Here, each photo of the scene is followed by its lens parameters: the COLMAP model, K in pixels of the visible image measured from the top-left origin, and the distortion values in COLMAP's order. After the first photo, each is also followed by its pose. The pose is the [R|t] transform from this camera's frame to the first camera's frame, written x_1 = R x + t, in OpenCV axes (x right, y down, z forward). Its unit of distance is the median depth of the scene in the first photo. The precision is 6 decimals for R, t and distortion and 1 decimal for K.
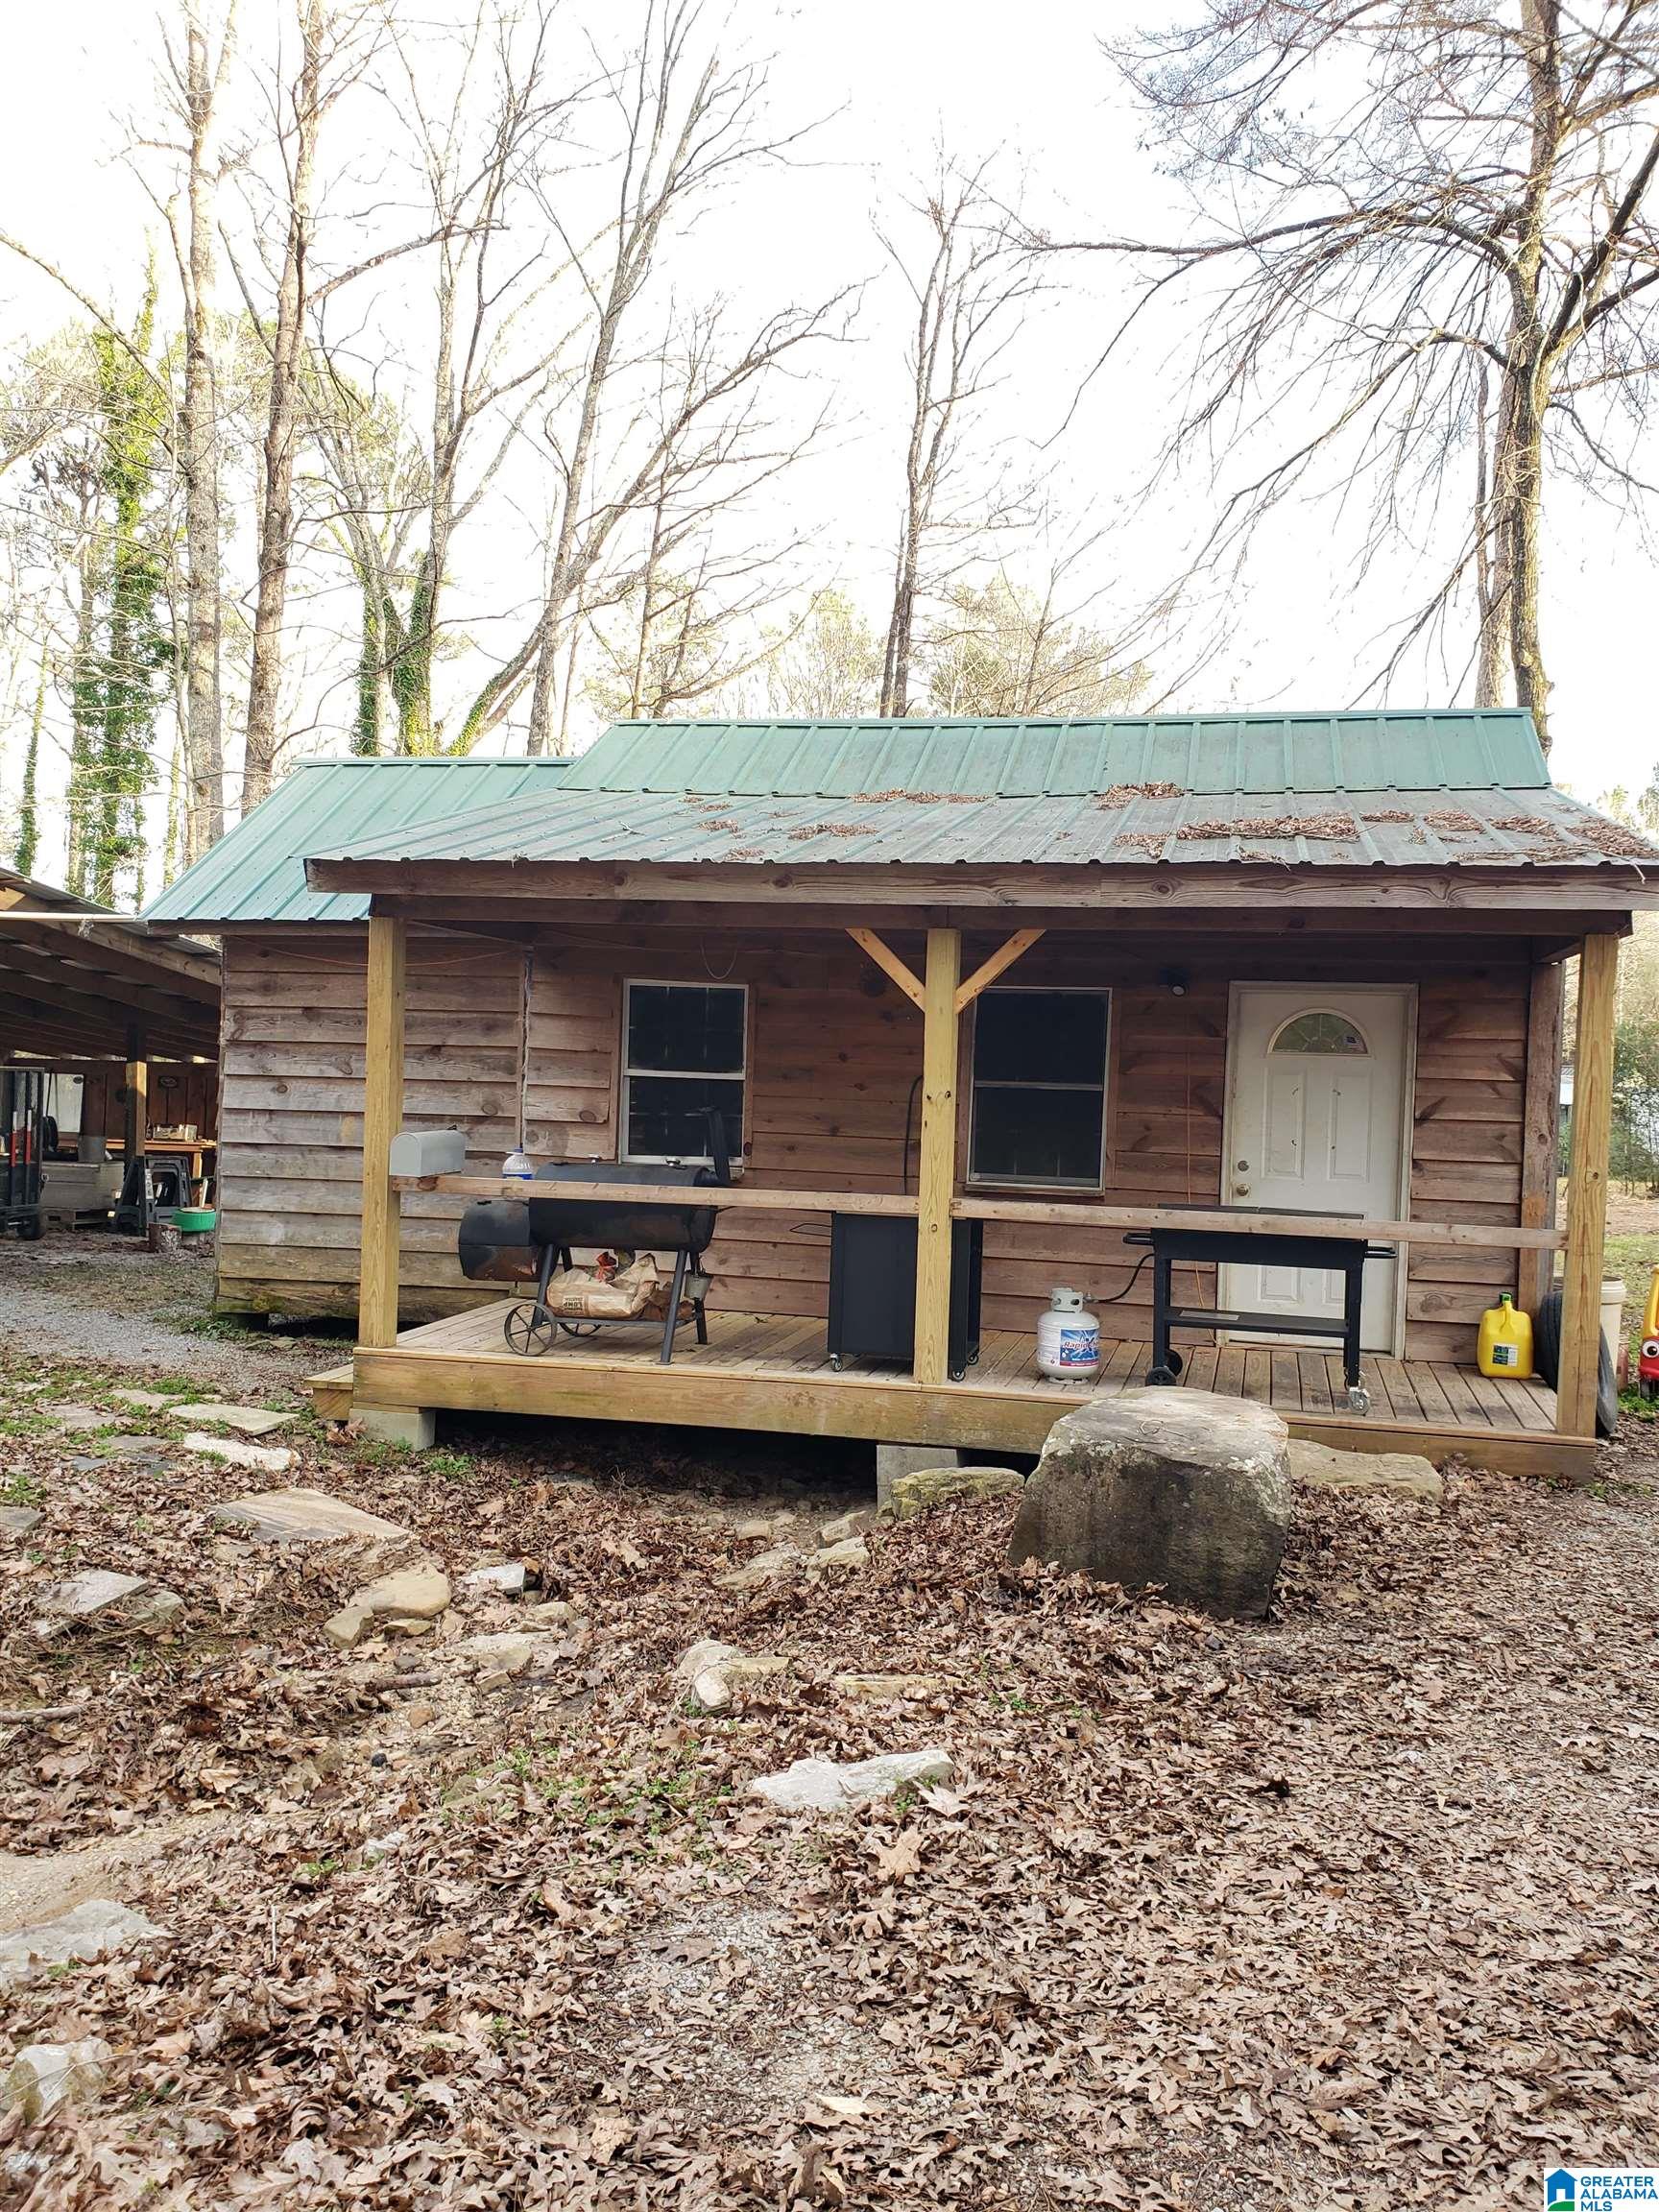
lens RADIAL K [[1672.0, 0, 882.1], [0, 1672.0, 1094.3], [0, 0, 1]] dist [0.003933, 0.006471]
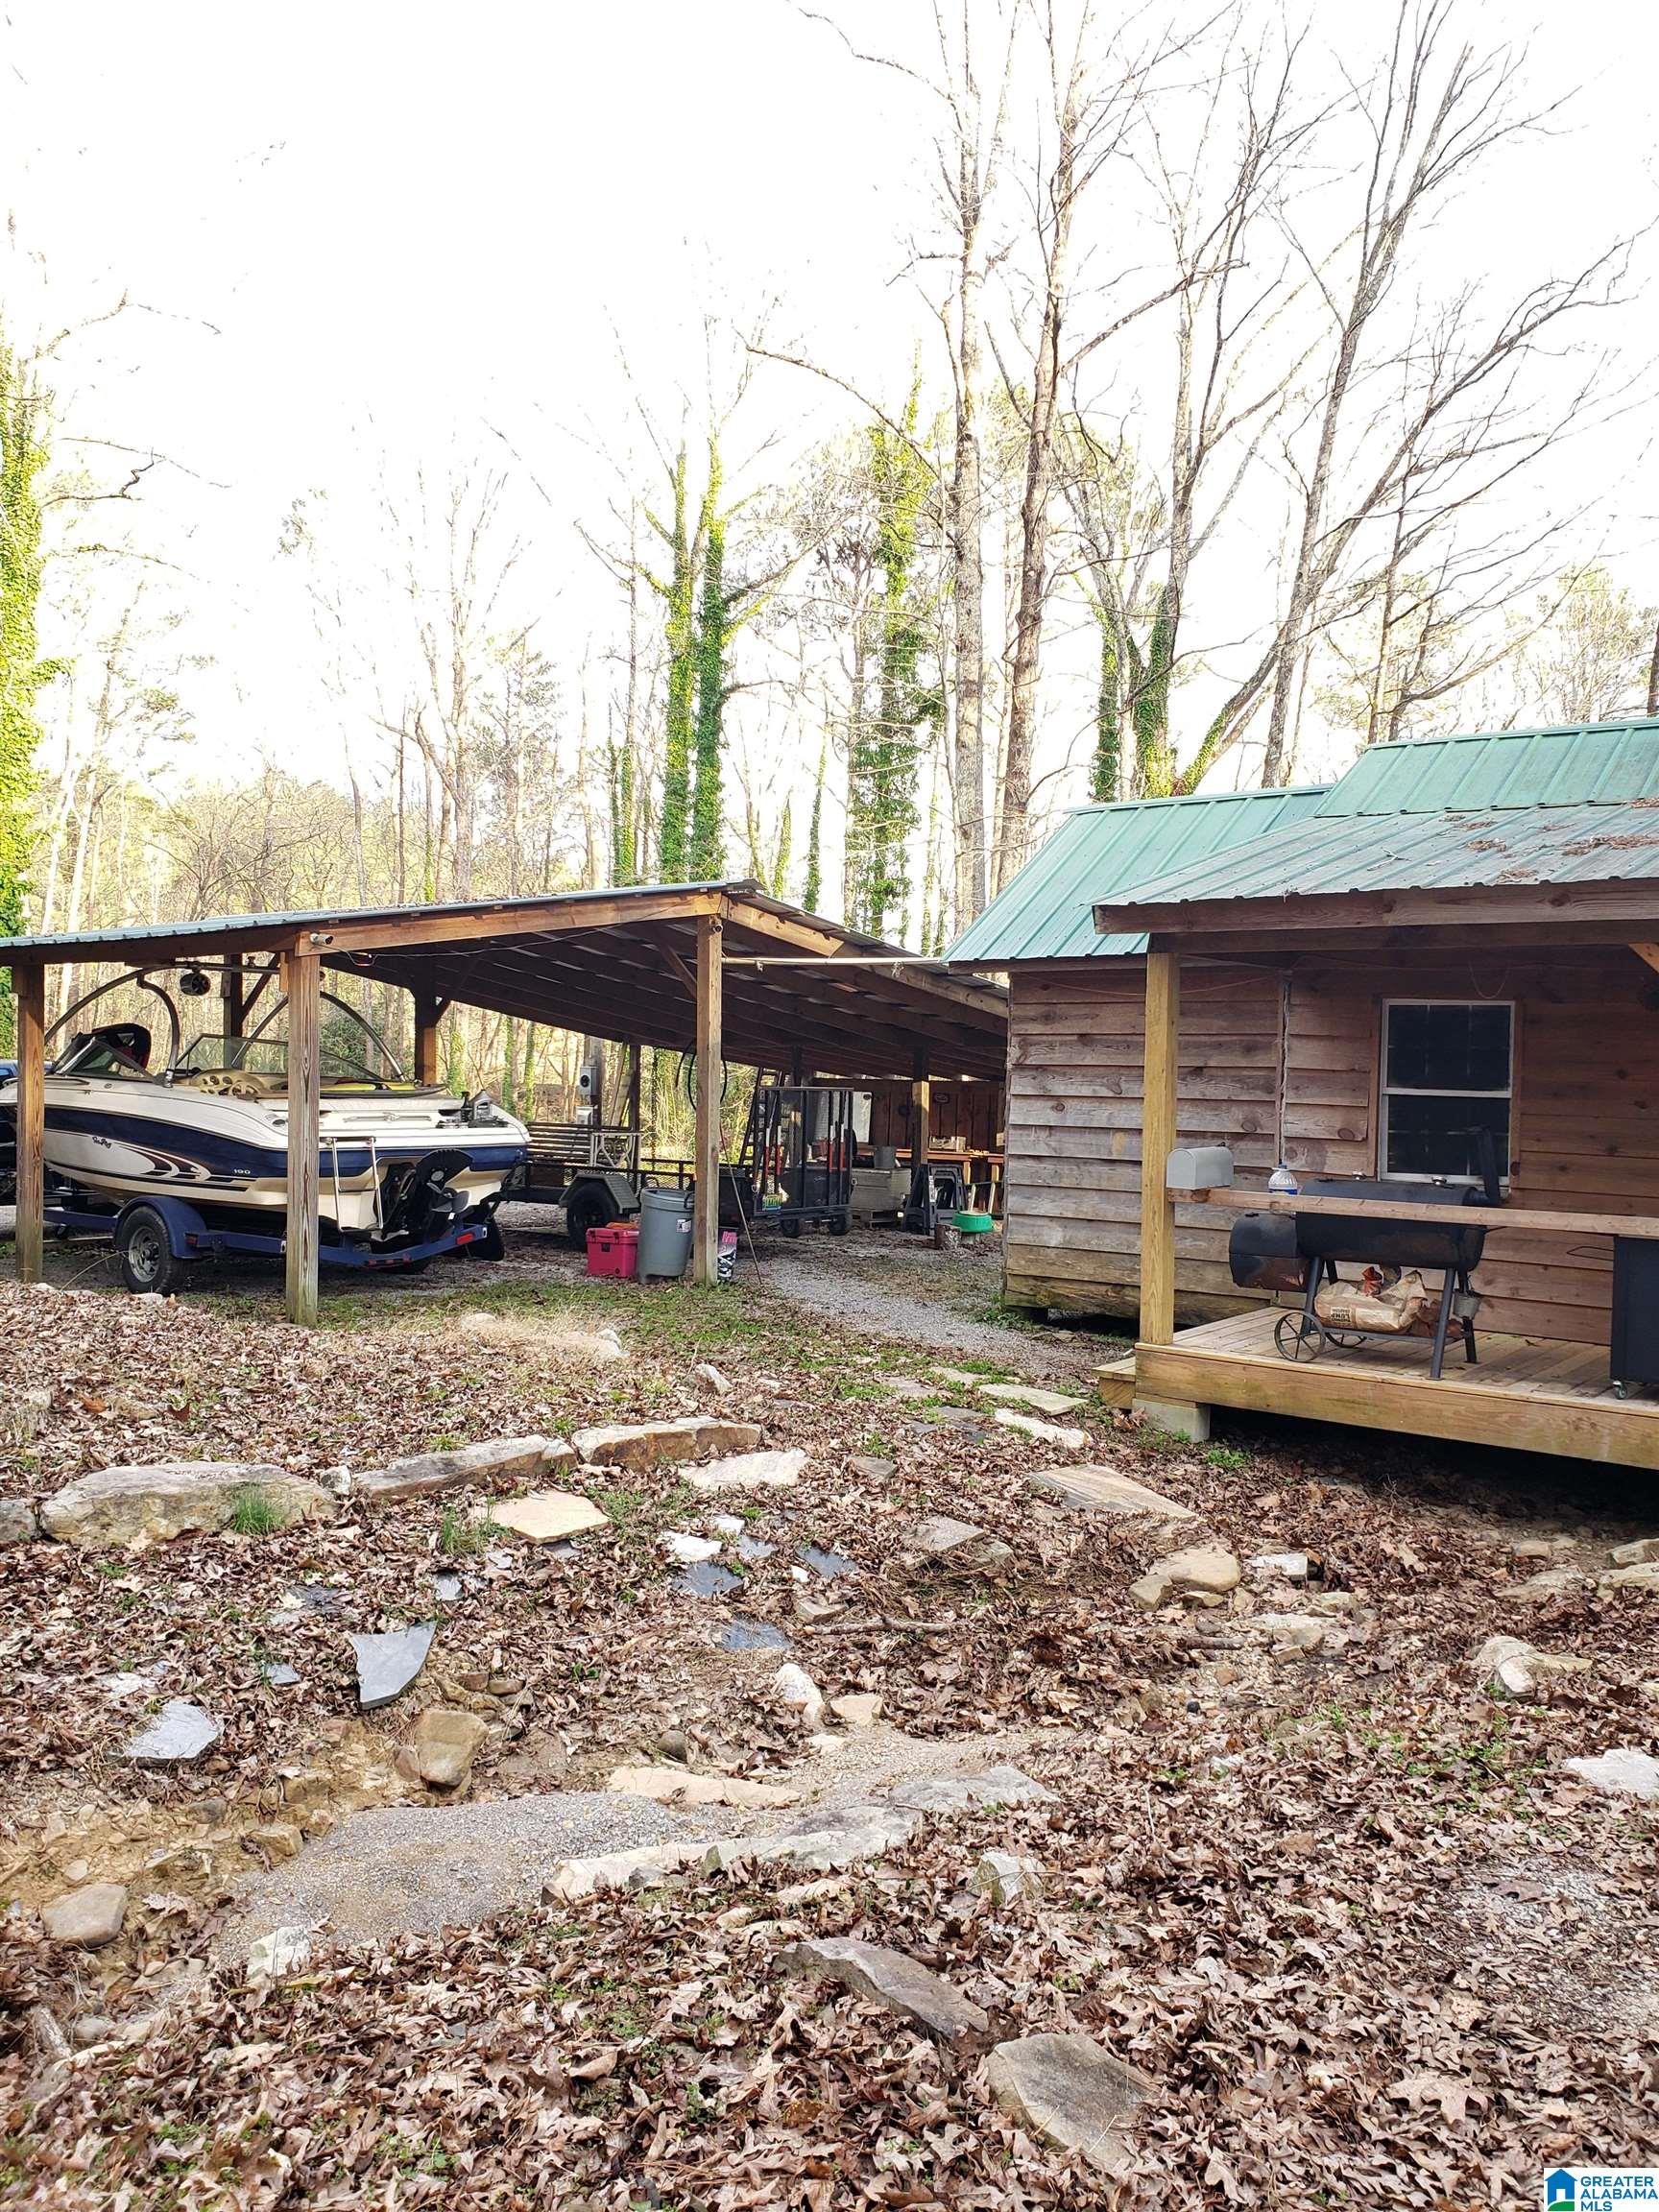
lens RADIAL K [[1720.0, 0, 868.2], [0, 1720.0, 1093.5], [0, 0, 1]] dist [0.011382, 0.033155]
pose [[0.913221, -0.006347, -0.407414, -0.020211], [0.003448, 0.999963, -0.007848, -0.006182], [0.407449, 0.005762, 0.913210, -0.126888]]
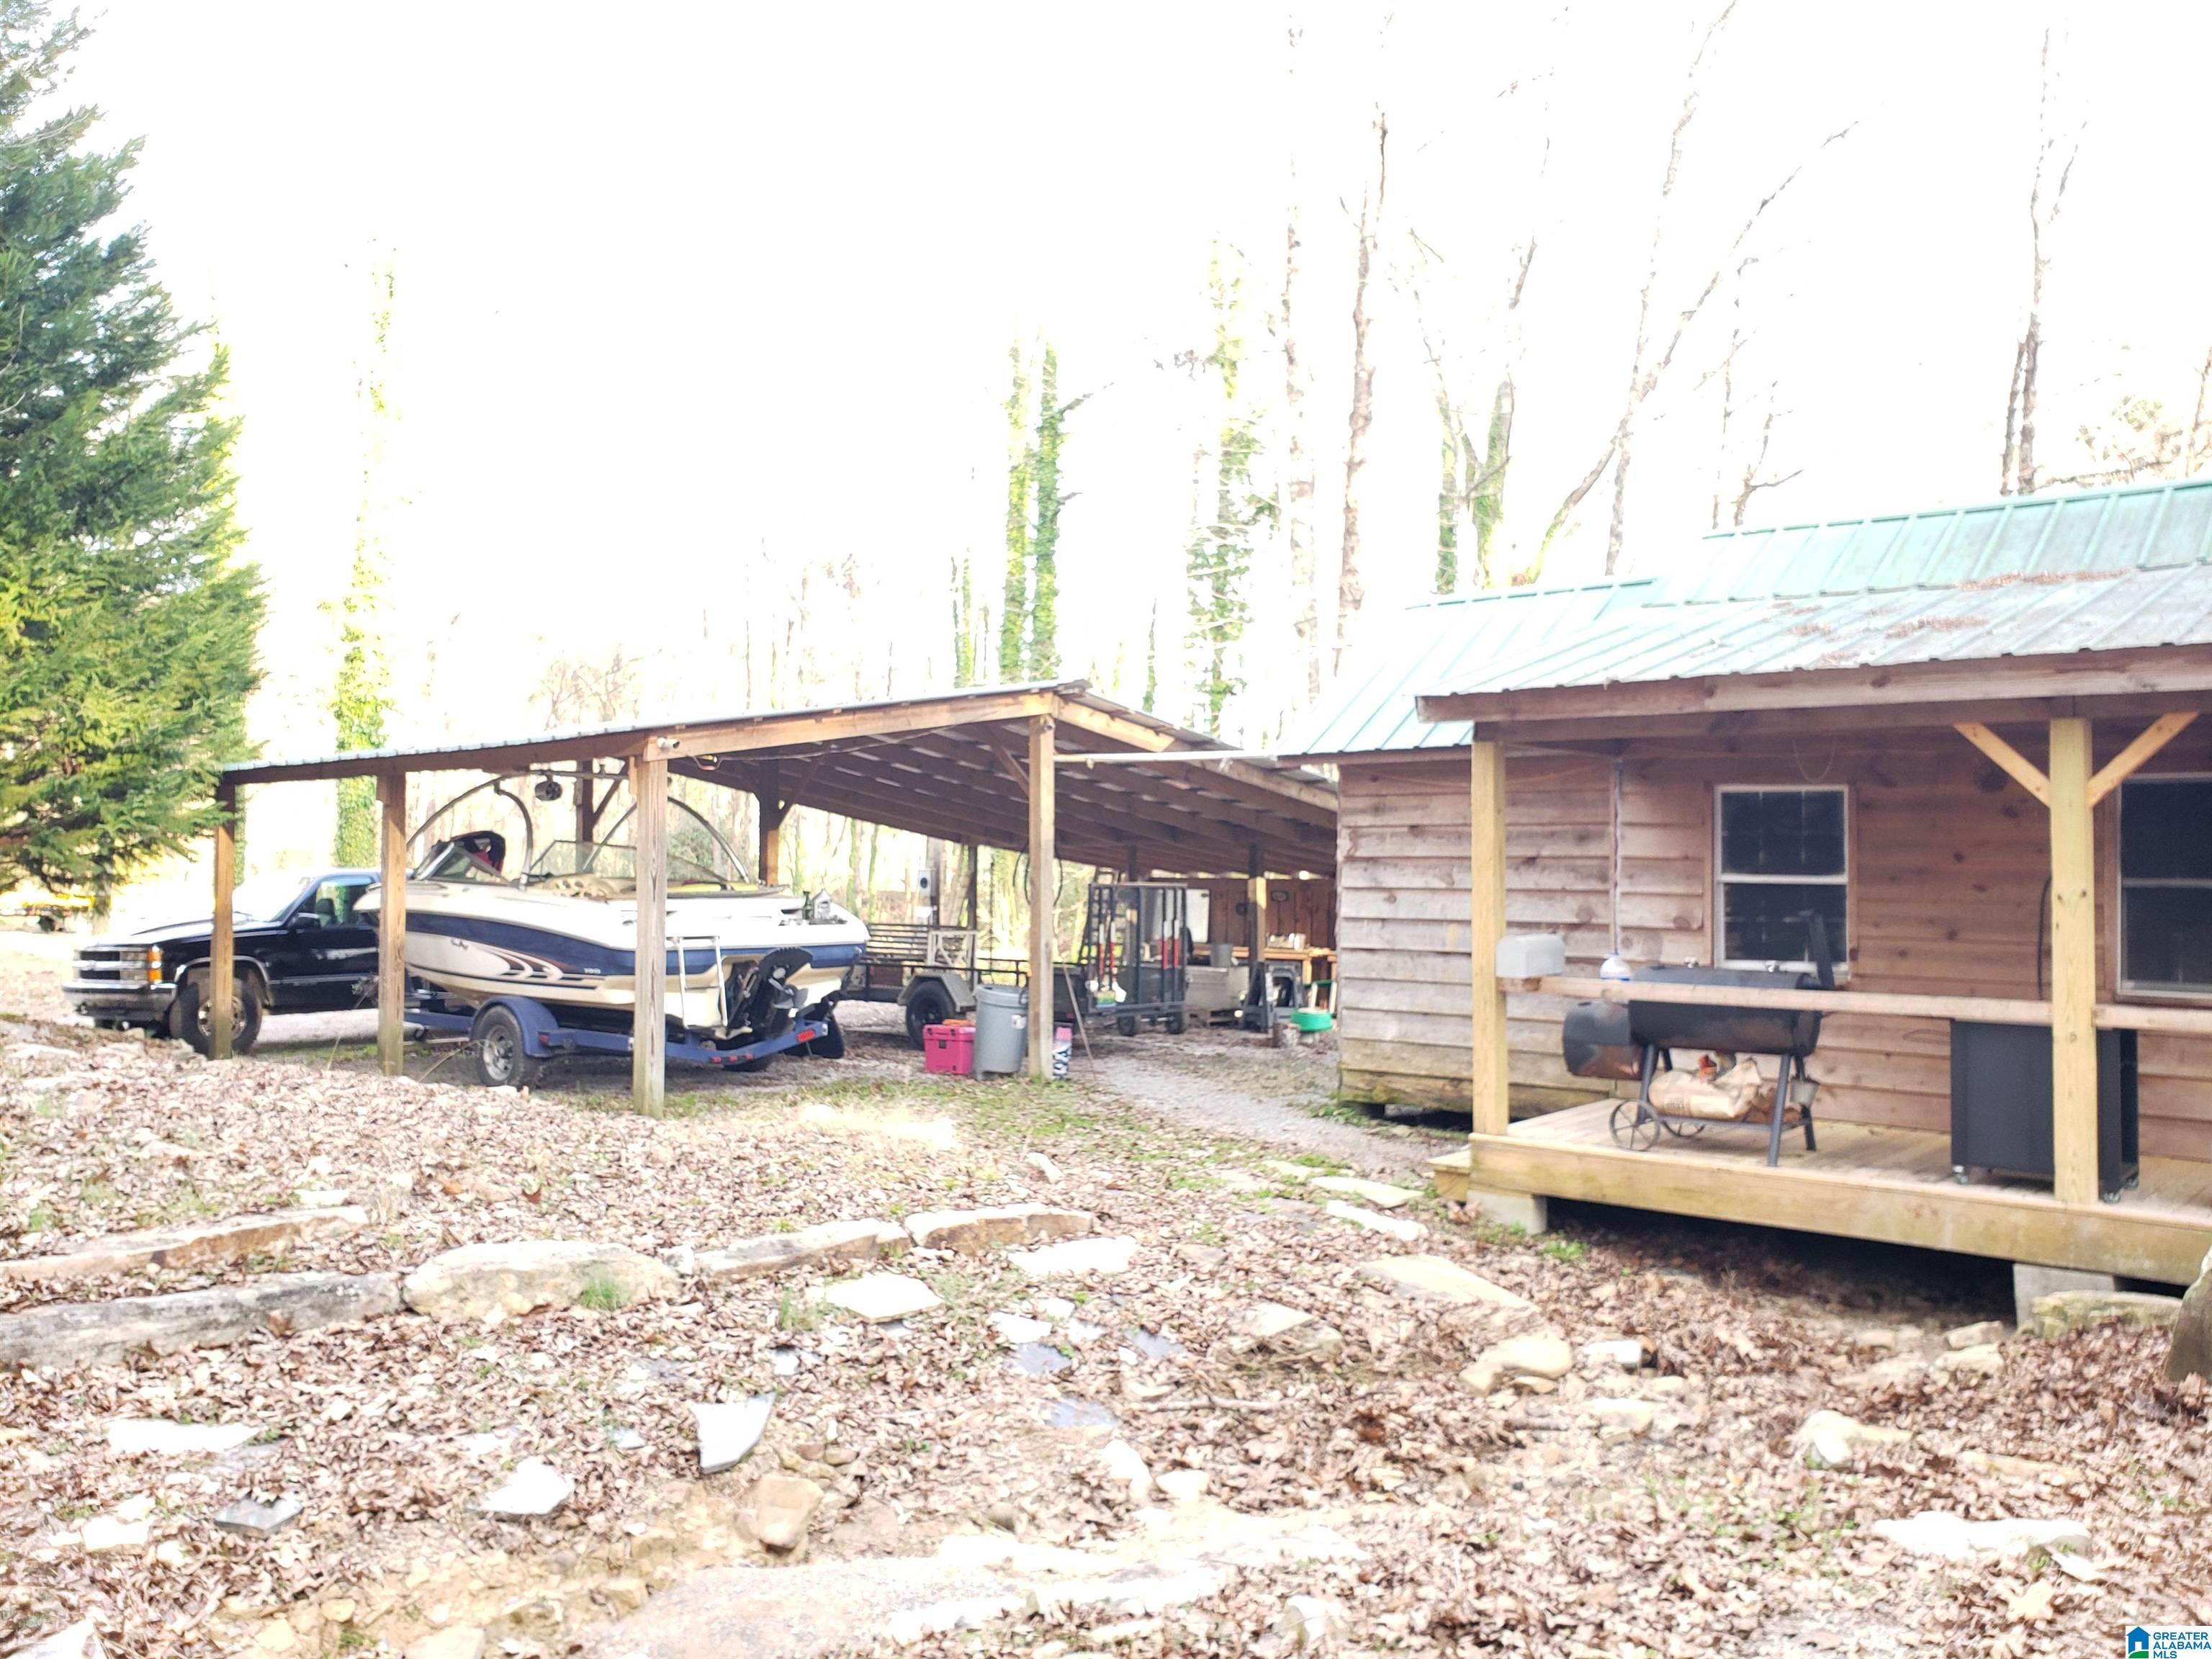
lens RADIAL K [[1757.3, 0, 1105.9], [0, 1757.3, 811.6], [0, 0, 1]] dist [0.009755, 0.015636]
pose [[0.884929, -0.039956, -0.464008, 0.019356], [0.013219, 0.998067, -0.060733, 0.009293], [0.465537, 0.047611, 0.883747, -0.168432]]
